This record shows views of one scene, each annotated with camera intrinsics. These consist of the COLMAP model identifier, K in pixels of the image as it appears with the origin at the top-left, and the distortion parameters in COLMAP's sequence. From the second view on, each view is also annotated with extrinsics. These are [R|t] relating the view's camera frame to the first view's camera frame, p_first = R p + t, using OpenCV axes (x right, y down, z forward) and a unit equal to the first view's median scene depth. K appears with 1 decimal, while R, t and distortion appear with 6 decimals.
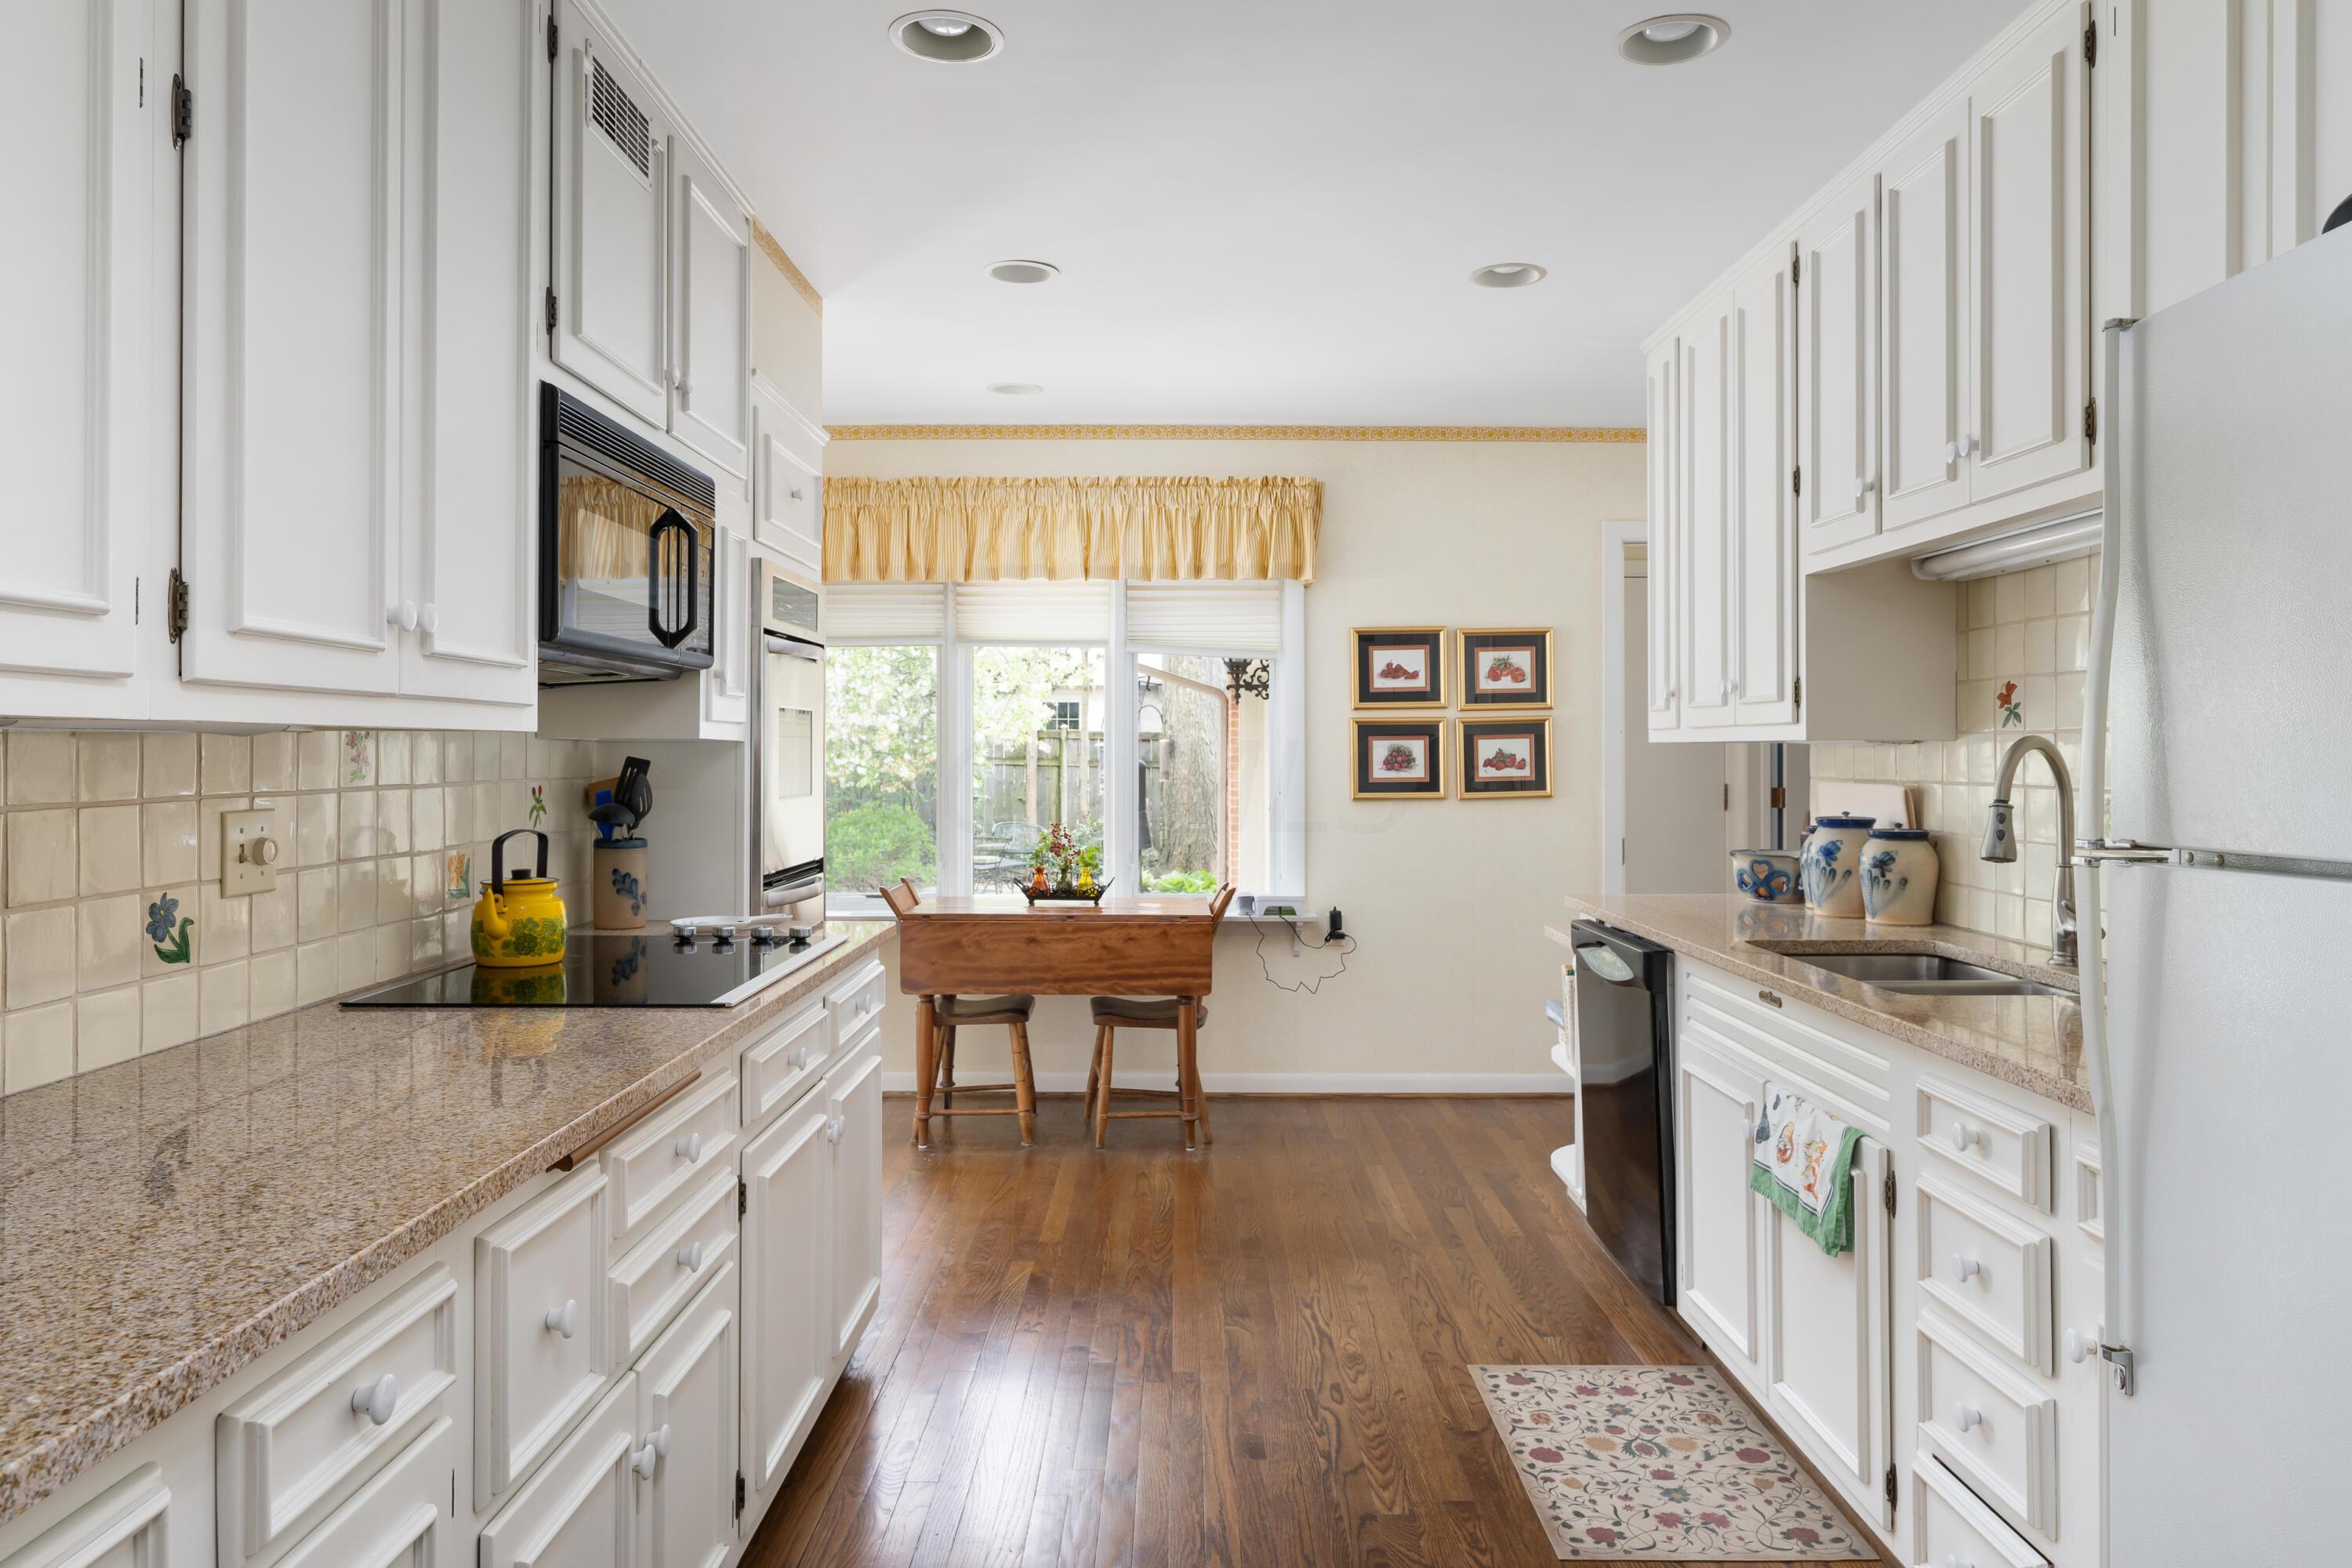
lens RADIAL K [[1540.2, 0, 1176.0], [0, 1540.2, 758.5], [0, 0, 1]] dist [-0.001935, 0.004895]
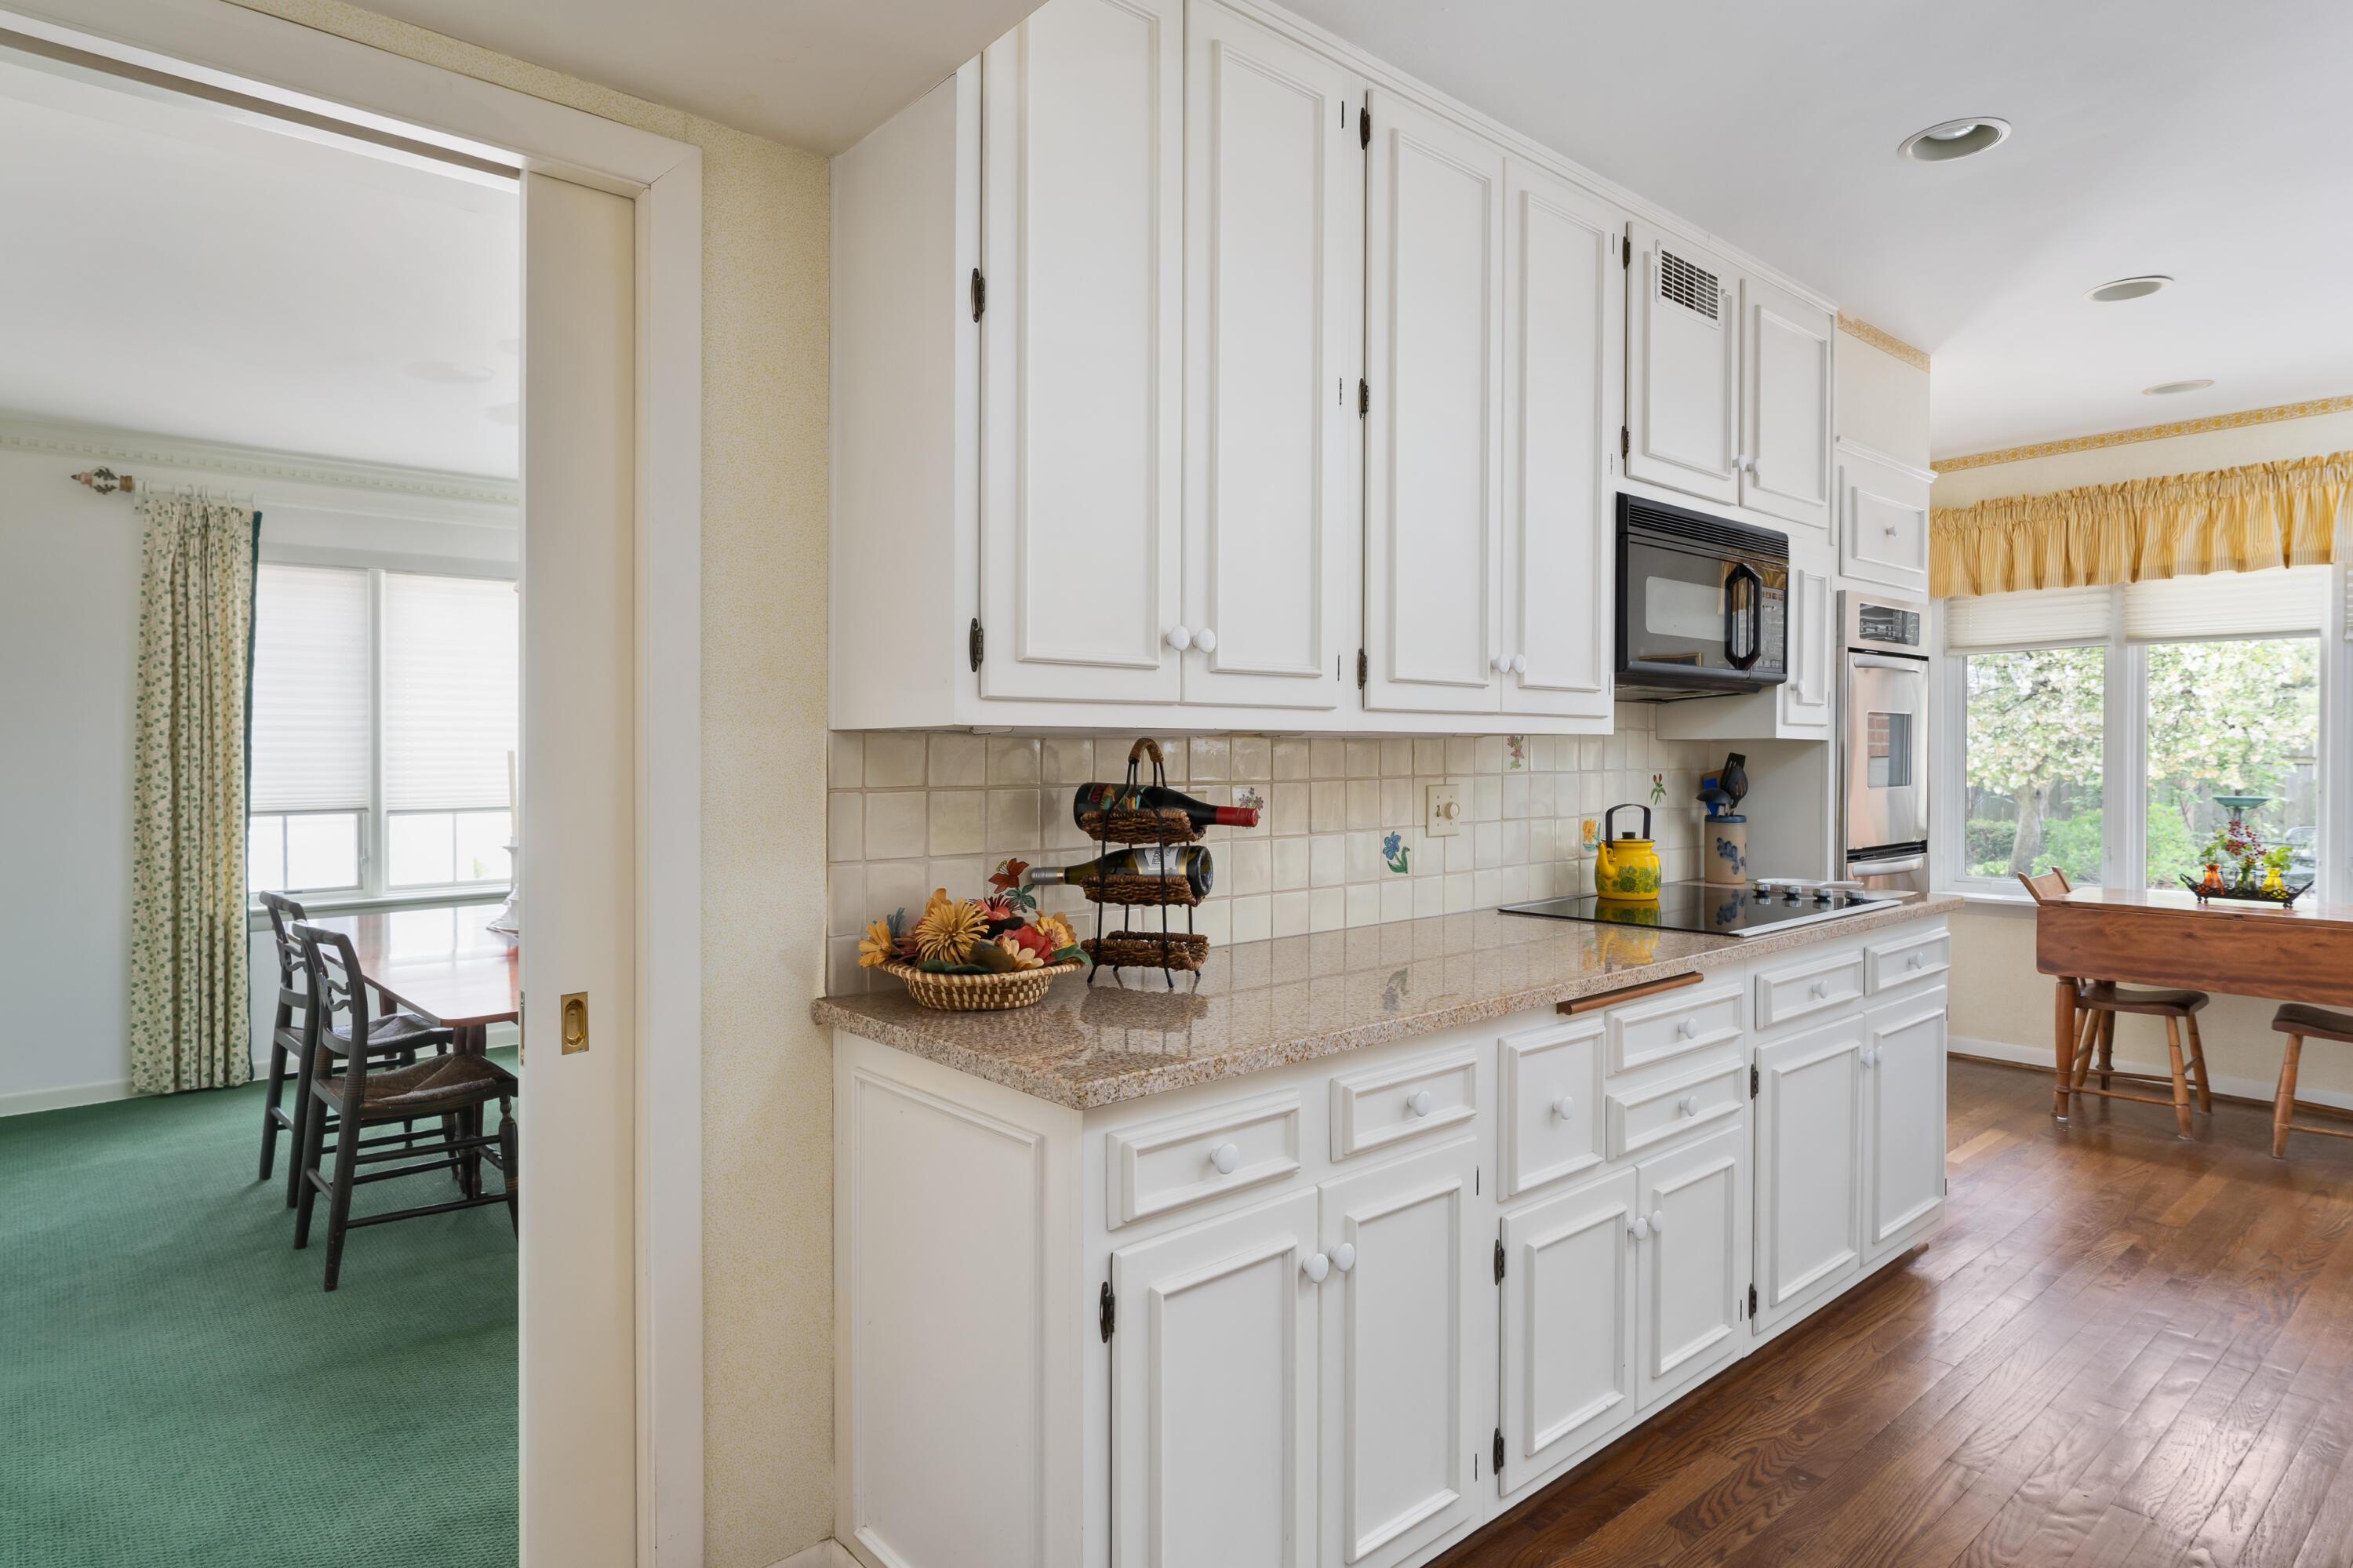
lens RADIAL K [[1303.5, 0, 1179.0], [0, 1303.5, 778.1], [0, 0, 1]] dist [-0.003705, -0.000528]
pose [[0.659806, 0.010887, -0.751357, 0.176759], [0.000361, 0.999890, 0.014805, 0.003897], [0.751436, -0.010040, 0.659729, -0.088902]]
